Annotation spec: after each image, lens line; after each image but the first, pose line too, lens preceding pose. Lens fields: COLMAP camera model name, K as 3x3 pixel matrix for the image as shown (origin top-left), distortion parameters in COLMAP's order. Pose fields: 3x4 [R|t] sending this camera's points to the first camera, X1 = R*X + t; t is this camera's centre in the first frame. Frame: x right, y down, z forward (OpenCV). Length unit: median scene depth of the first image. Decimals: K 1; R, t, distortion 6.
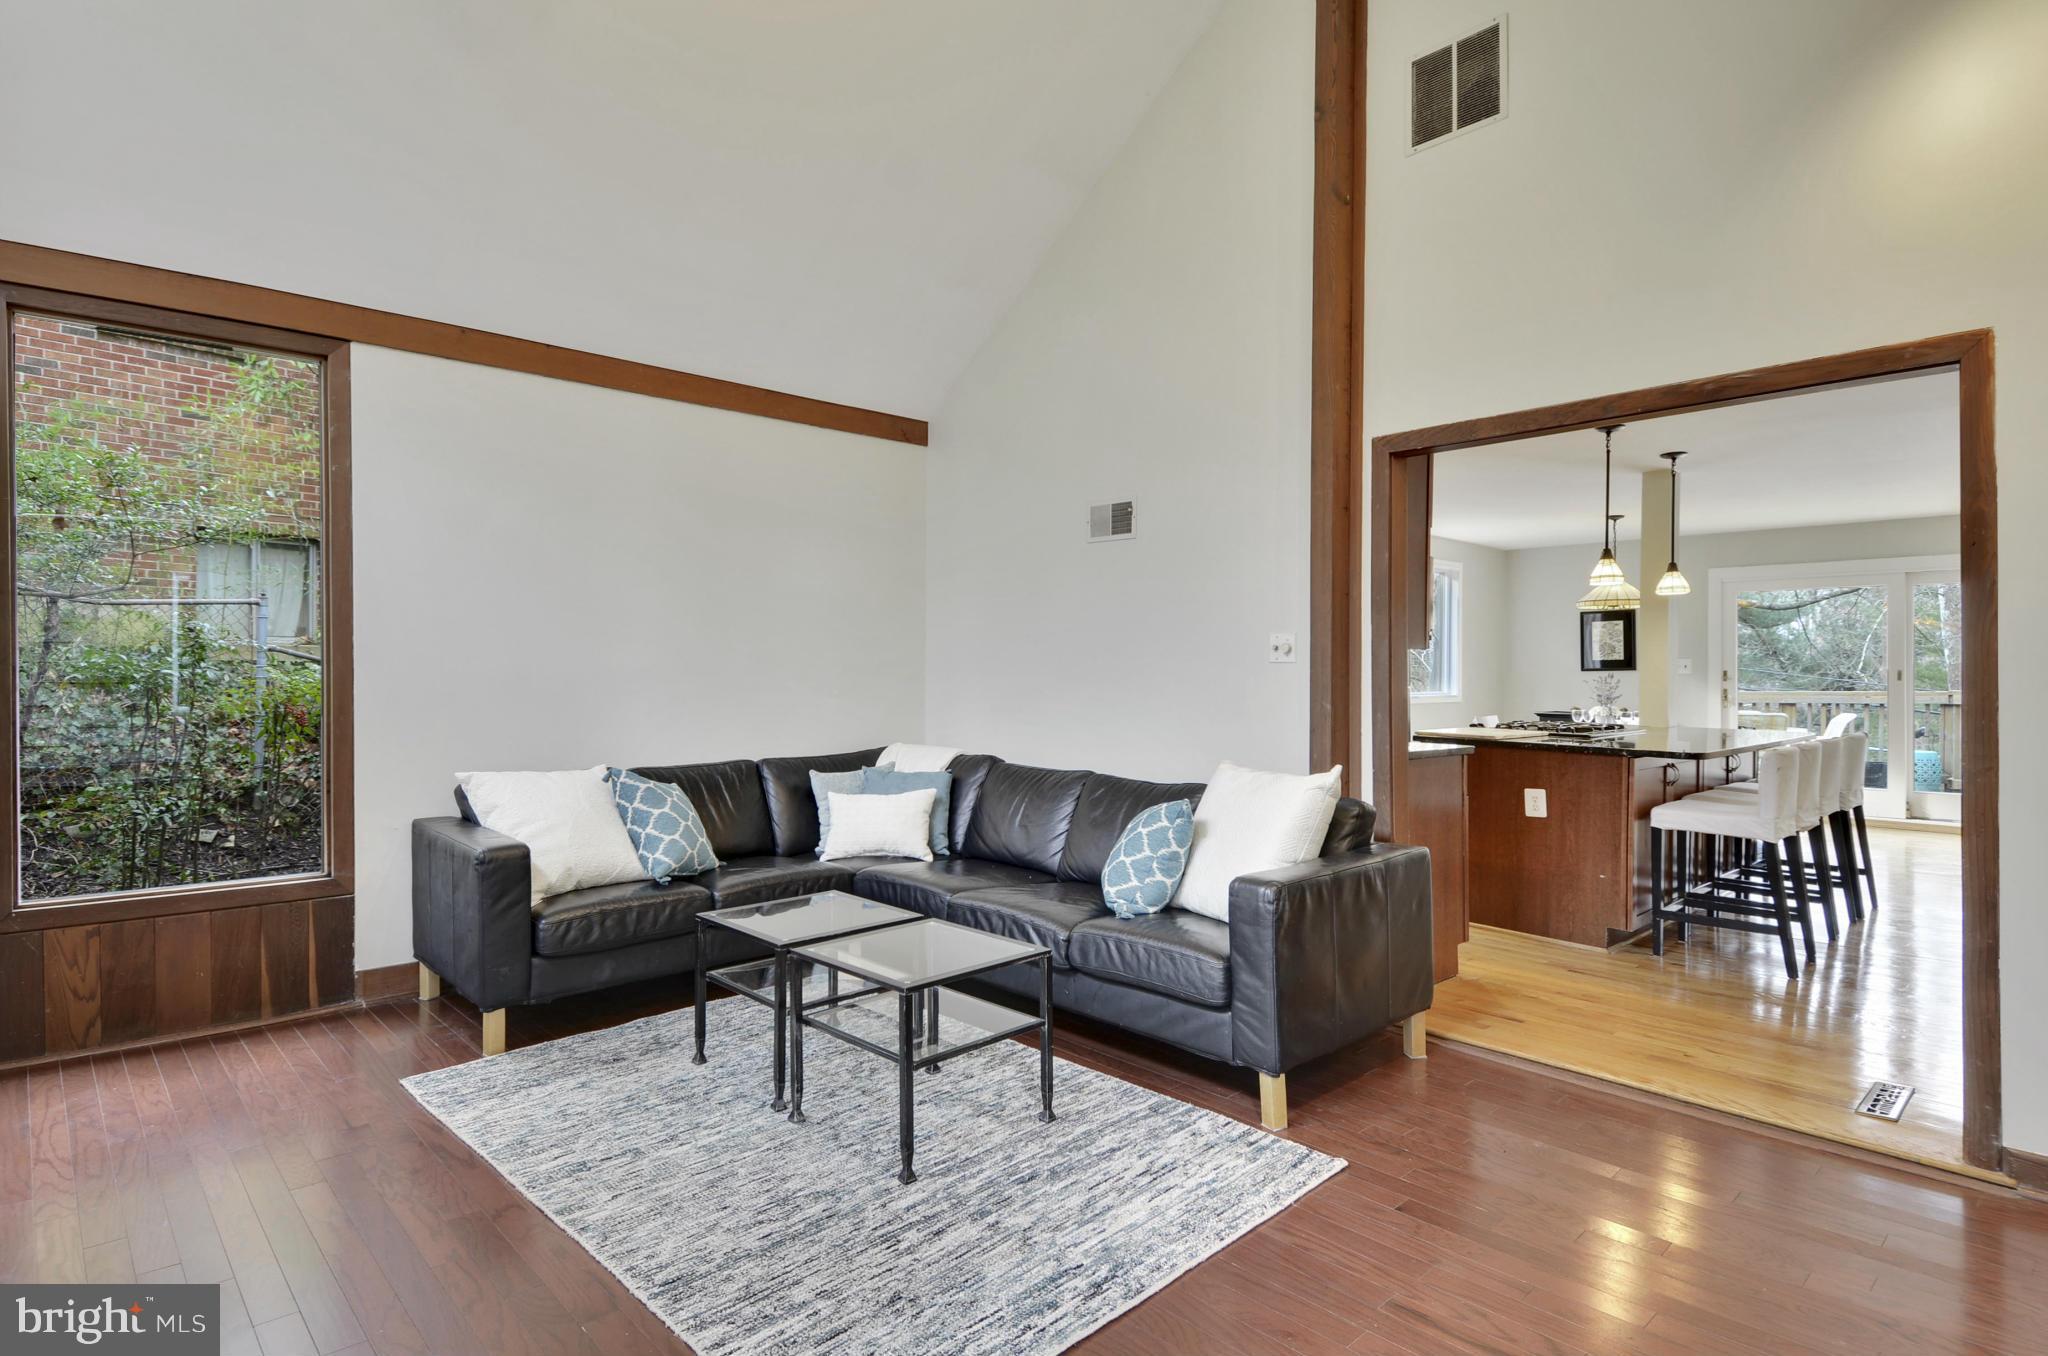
lens RADIAL K [[1057.8, 0, 1033.6], [0, 1057.8, 677.9], [0, 0, 1]] dist [-0.000297, -0.002910]
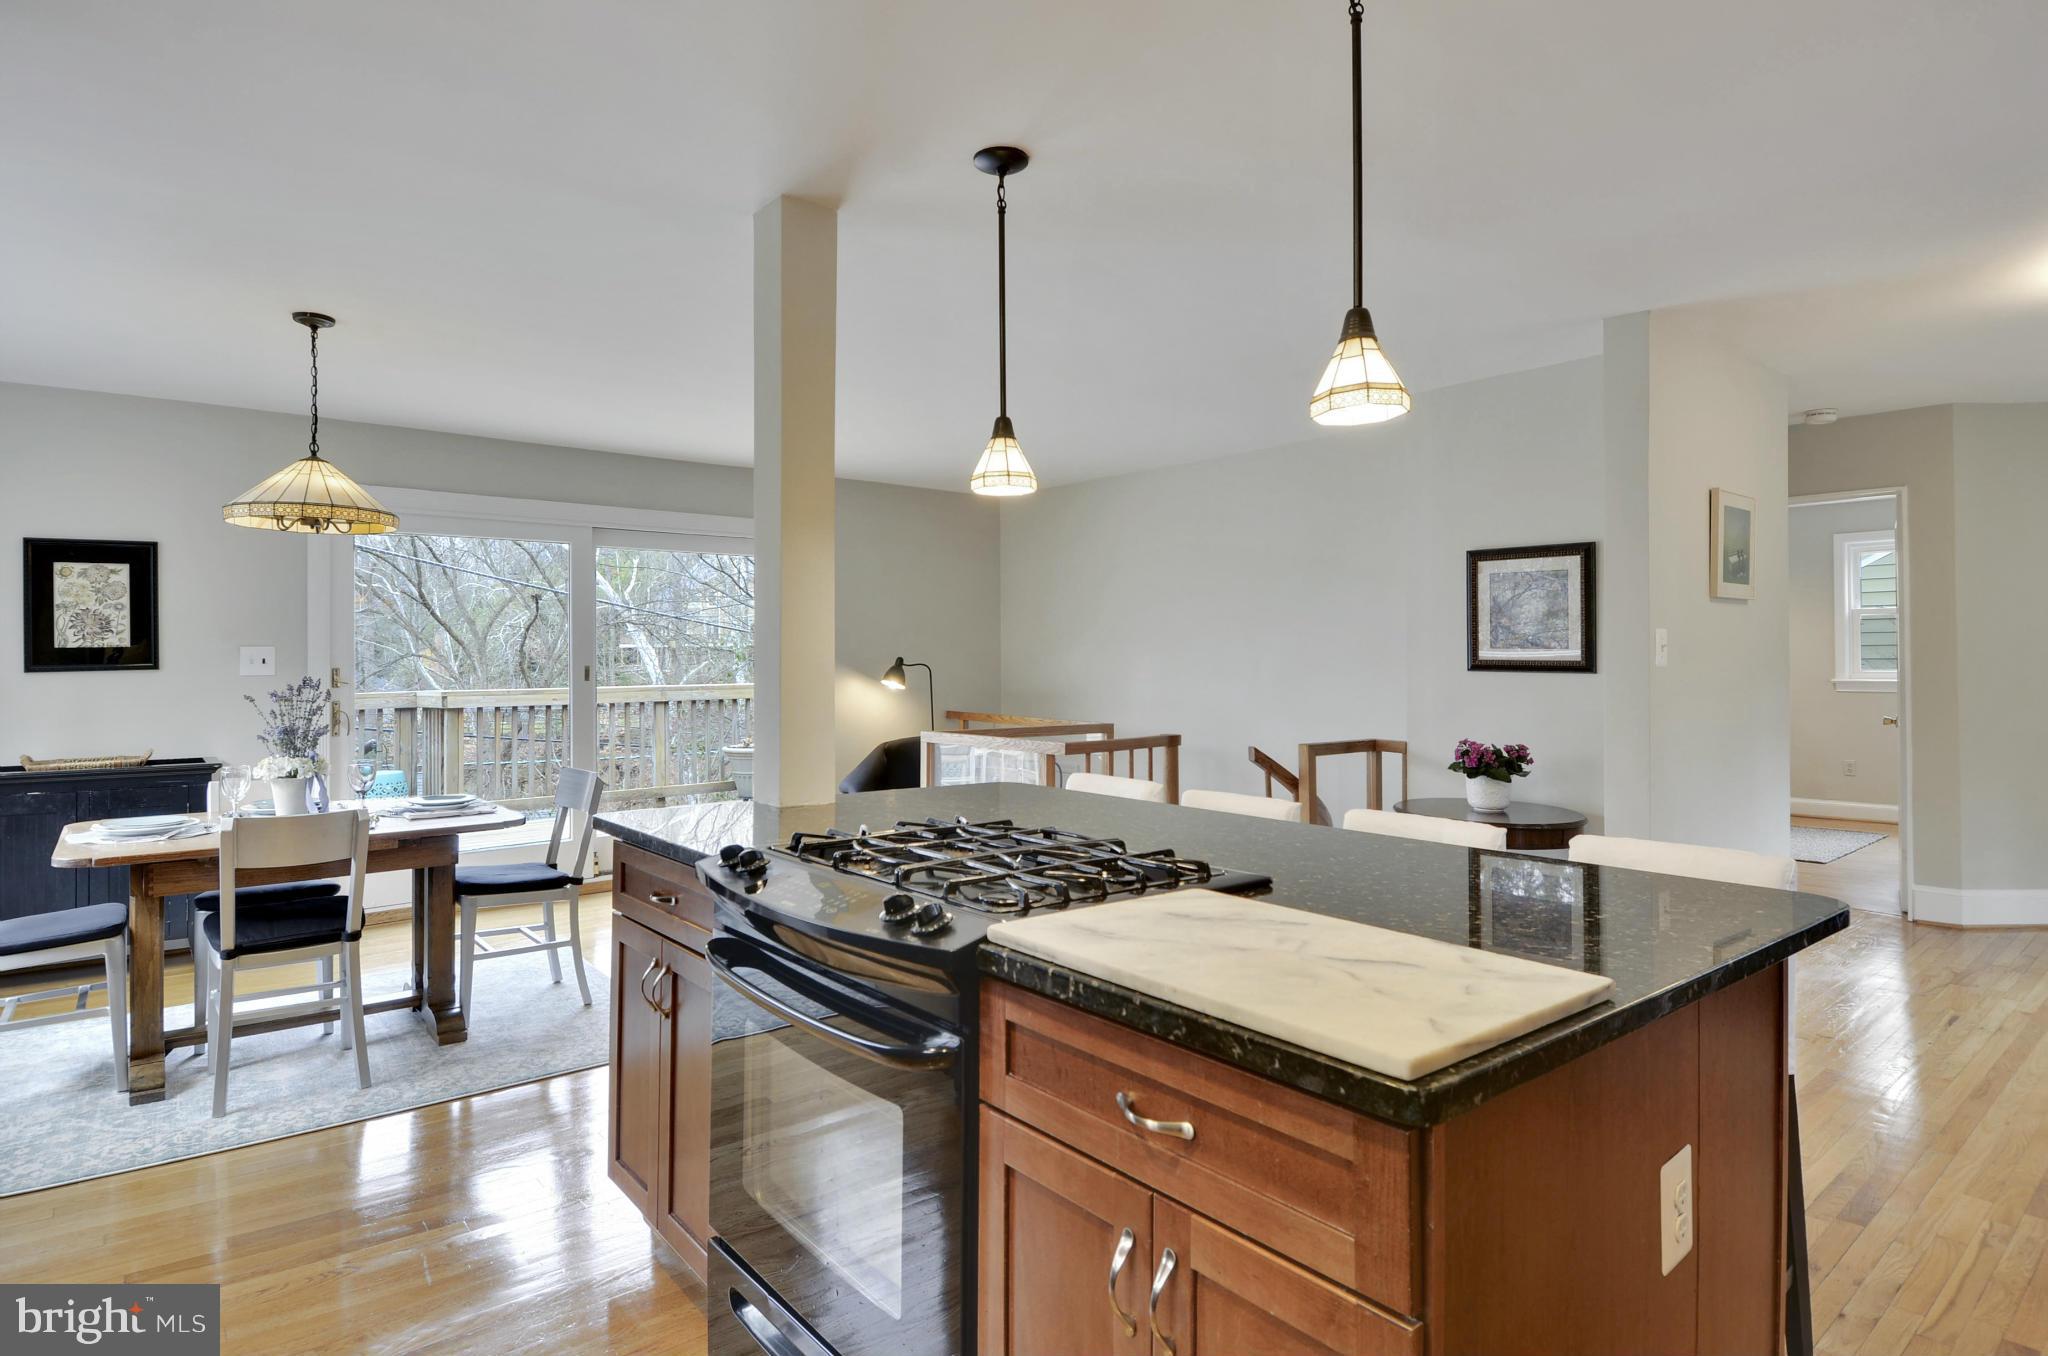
lens RADIAL K [[1057.8, 0, 1026.2], [0, 1057.8, 671.4], [0, 0, 1]] dist [-0.000297, -0.002910]
pose [[0.059734, -0.008676, 0.998177, 0.105888], [0.007293, 0.999939, 0.008255, -0.007288], [-0.998188, 0.006786, 0.059794, 0.570429]]
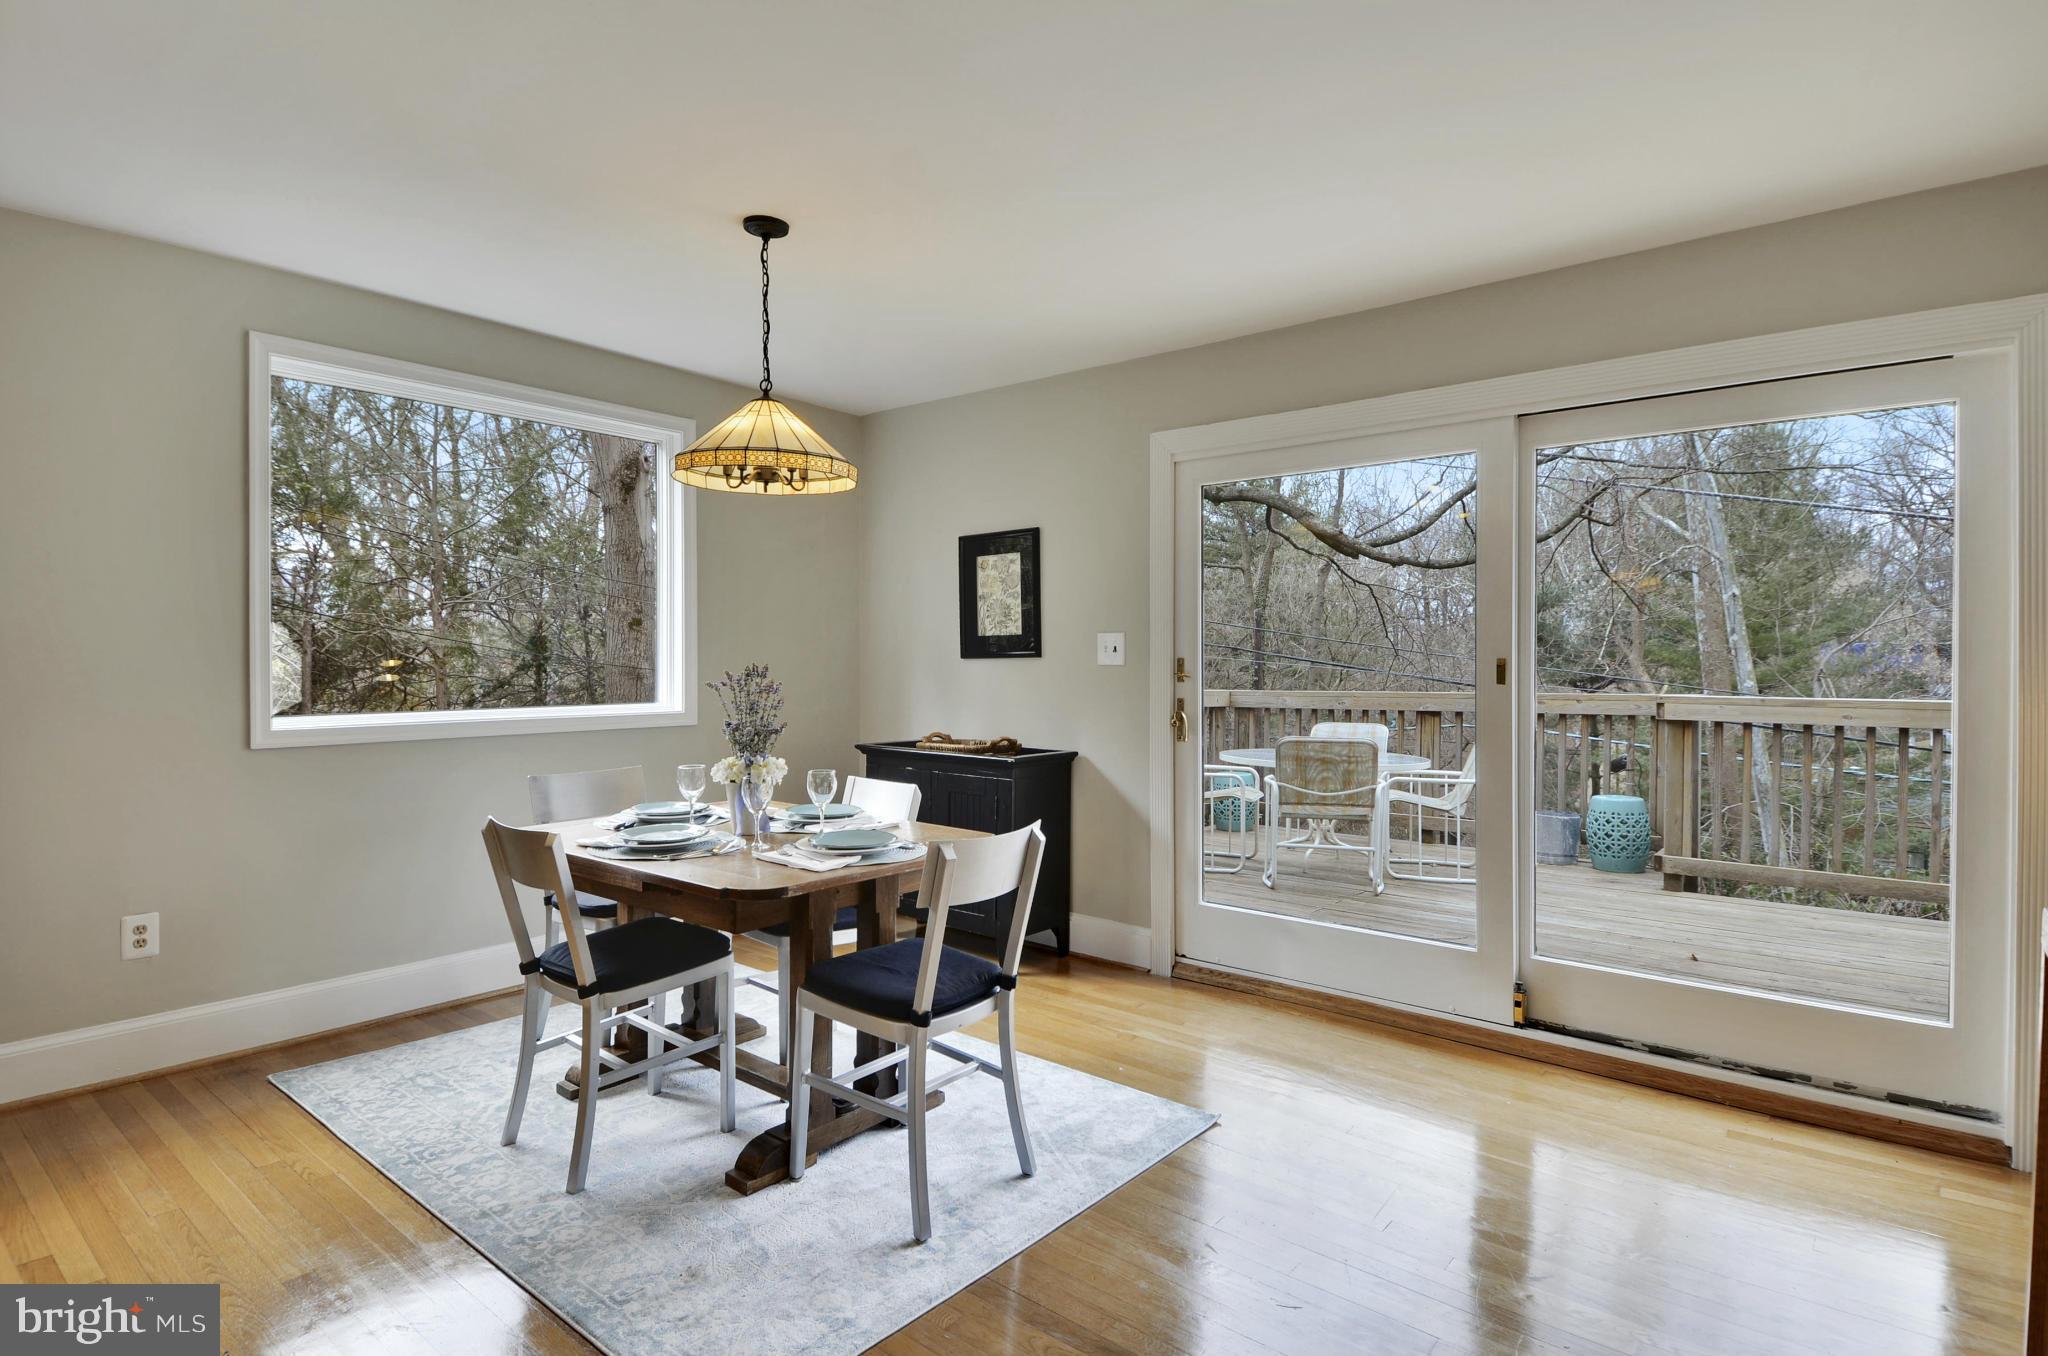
lens RADIAL K [[1057.8, 0, 1011.5], [0, 1057.8, 667.6], [0, 0, 1]] dist [-0.000297, -0.002910]
pose [[0.992058, 0.001387, 0.125774, 0.496105], [-0.001982, 0.999987, 0.004606, -0.004678], [-0.125766, -0.004819, 0.992048, 0.529403]]
